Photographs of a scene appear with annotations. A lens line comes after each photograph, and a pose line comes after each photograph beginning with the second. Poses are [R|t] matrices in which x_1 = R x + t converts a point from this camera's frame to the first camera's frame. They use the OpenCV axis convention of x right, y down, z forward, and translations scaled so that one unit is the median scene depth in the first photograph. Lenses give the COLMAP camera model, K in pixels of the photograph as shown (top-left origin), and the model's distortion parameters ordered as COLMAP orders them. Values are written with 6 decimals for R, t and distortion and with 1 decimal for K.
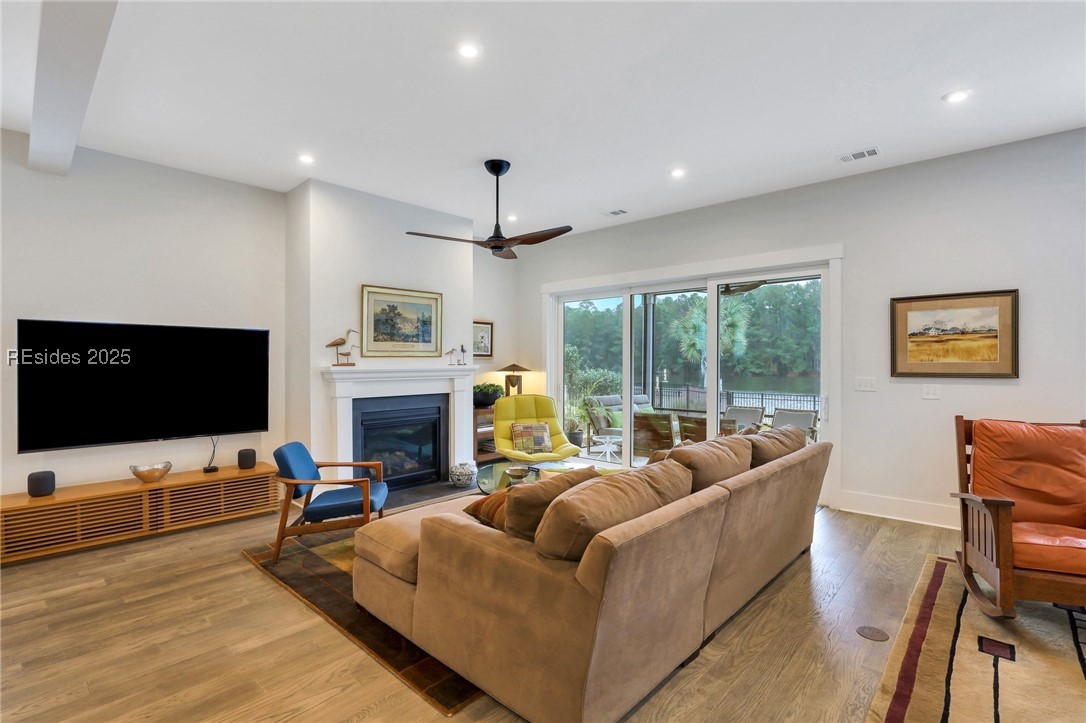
lens RADIAL K [[502.3, 0, 548.0], [0, 502.3, 362.4], [0, 0, 1]] dist [-0.037881, 0.007954]
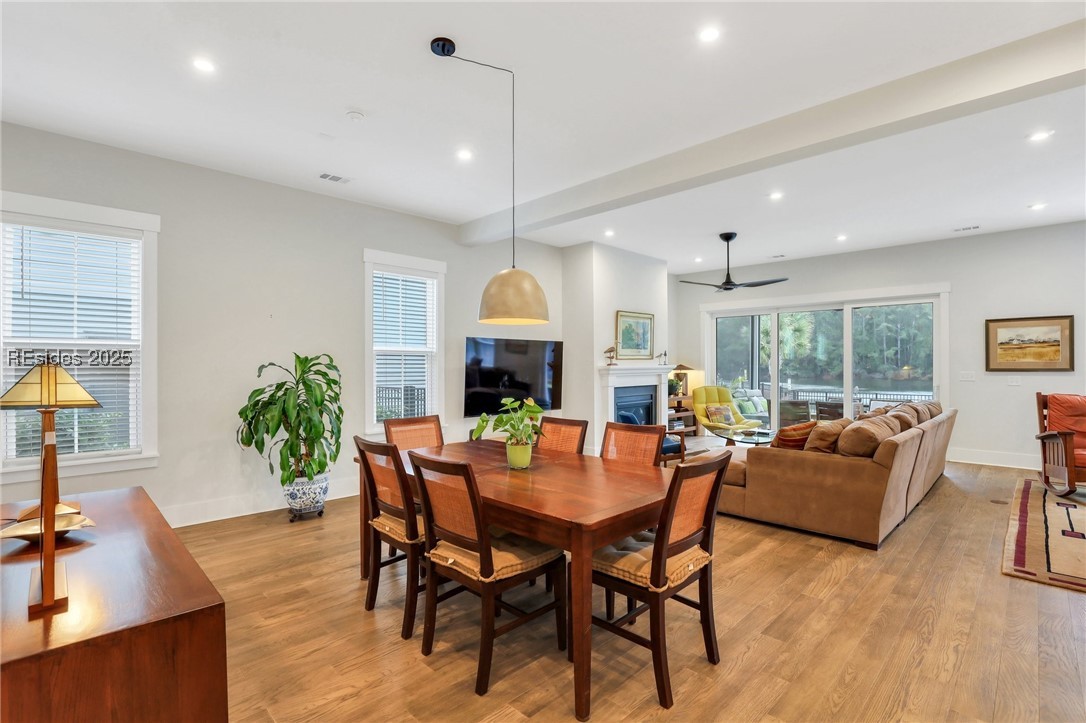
lens RADIAL K [[505.2, 0, 548.5], [0, 505.2, 363.6], [0, 0, 1]] dist [-0.040620, 0.008979]
pose [[0.998905, -0.002822, -0.046696, -0.577456], [0.002692, 0.999992, -0.002854, 0.006091], [0.046704, 0.002725, 0.998905, -0.572484]]
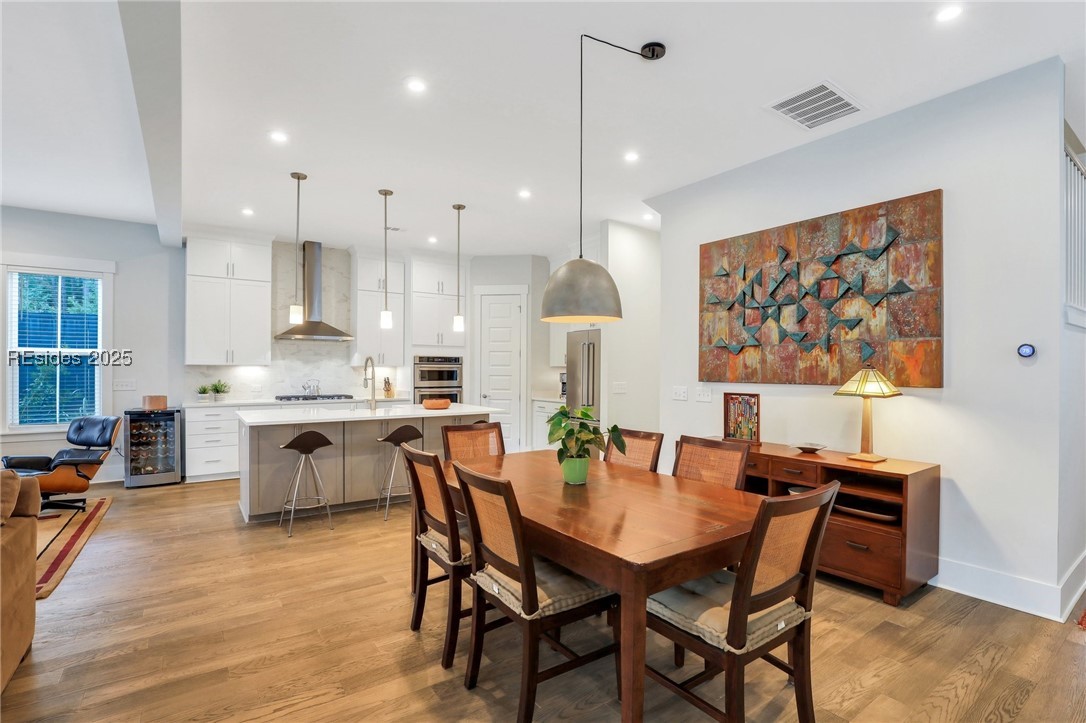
lens RADIAL K [[515.3, 0, 553.0], [0, 515.3, 371.0], [0, 0, 1]] dist [-0.040381, 0.009668]
pose [[-0.978043, -0.007014, 0.208287, -0.748748], [-0.005582, 0.999957, 0.007464, 0.002415], [-0.208331, 0.006137, -0.978039, 0.689049]]
